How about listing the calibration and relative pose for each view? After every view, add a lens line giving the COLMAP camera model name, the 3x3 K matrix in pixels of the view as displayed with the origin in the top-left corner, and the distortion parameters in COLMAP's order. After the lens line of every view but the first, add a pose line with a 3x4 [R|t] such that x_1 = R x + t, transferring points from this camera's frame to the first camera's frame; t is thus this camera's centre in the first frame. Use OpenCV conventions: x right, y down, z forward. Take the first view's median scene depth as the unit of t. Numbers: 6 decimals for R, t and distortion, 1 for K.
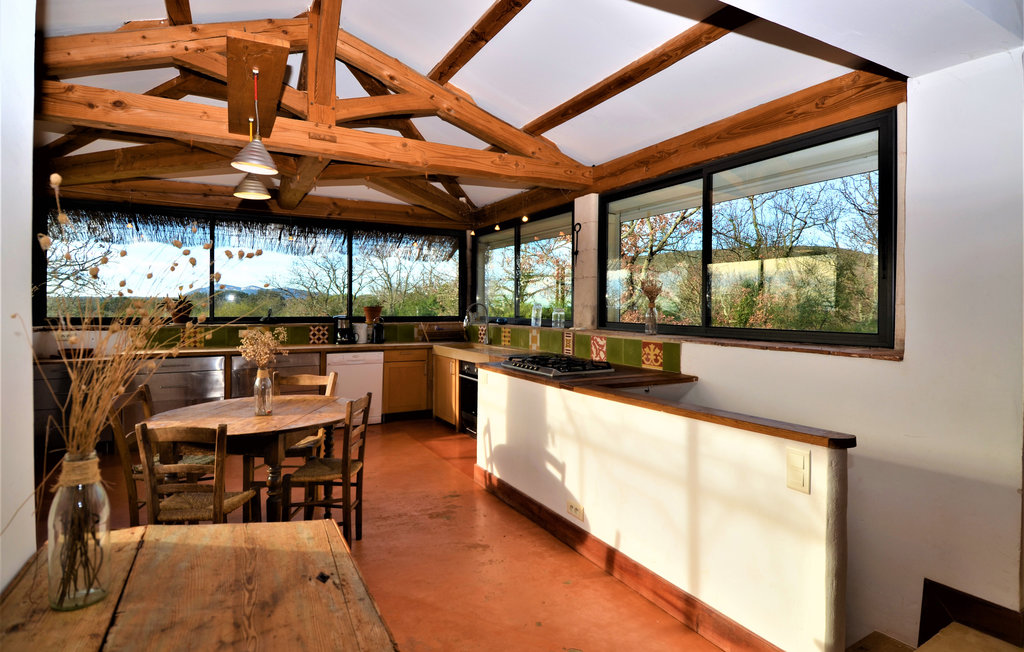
lens RADIAL K [[520.6, 0, 512.2], [0, 520.6, 310.6], [0, 0, 1]] dist [0.050840, -0.054016]
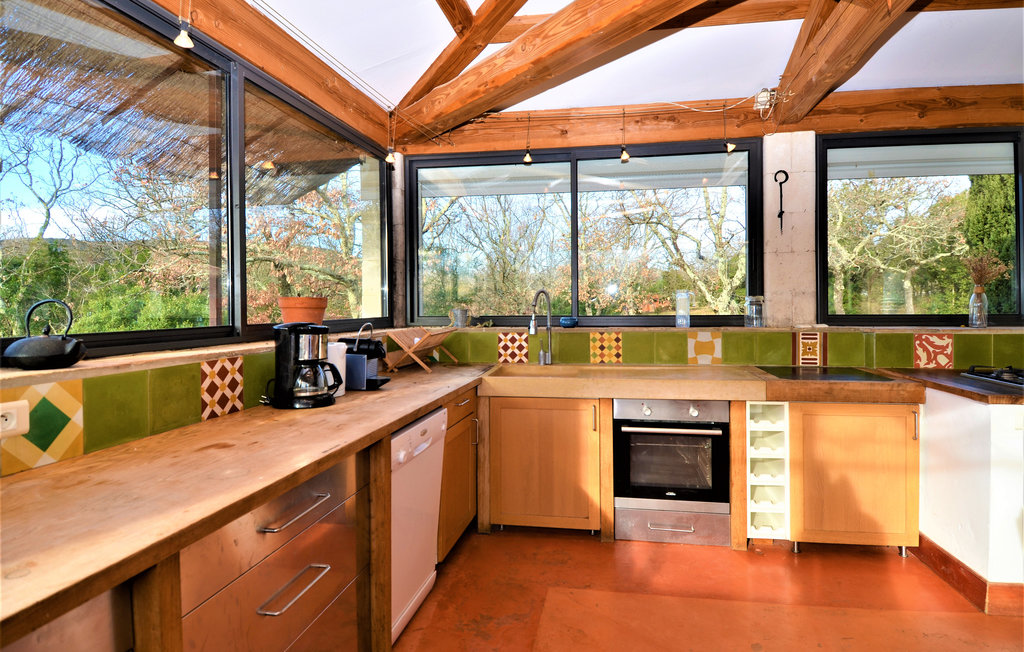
lens RADIAL K [[520.6, 0, 512.2], [0, 520.6, 310.6], [0, 0, 1]] dist [0.050840, -0.054016]
pose [[0.576867, 0.004740, 0.816824, -0.511108], [0.016726, 0.999705, -0.017614, 0.013692], [-0.816667, 0.023823, 0.576618, 0.715299]]
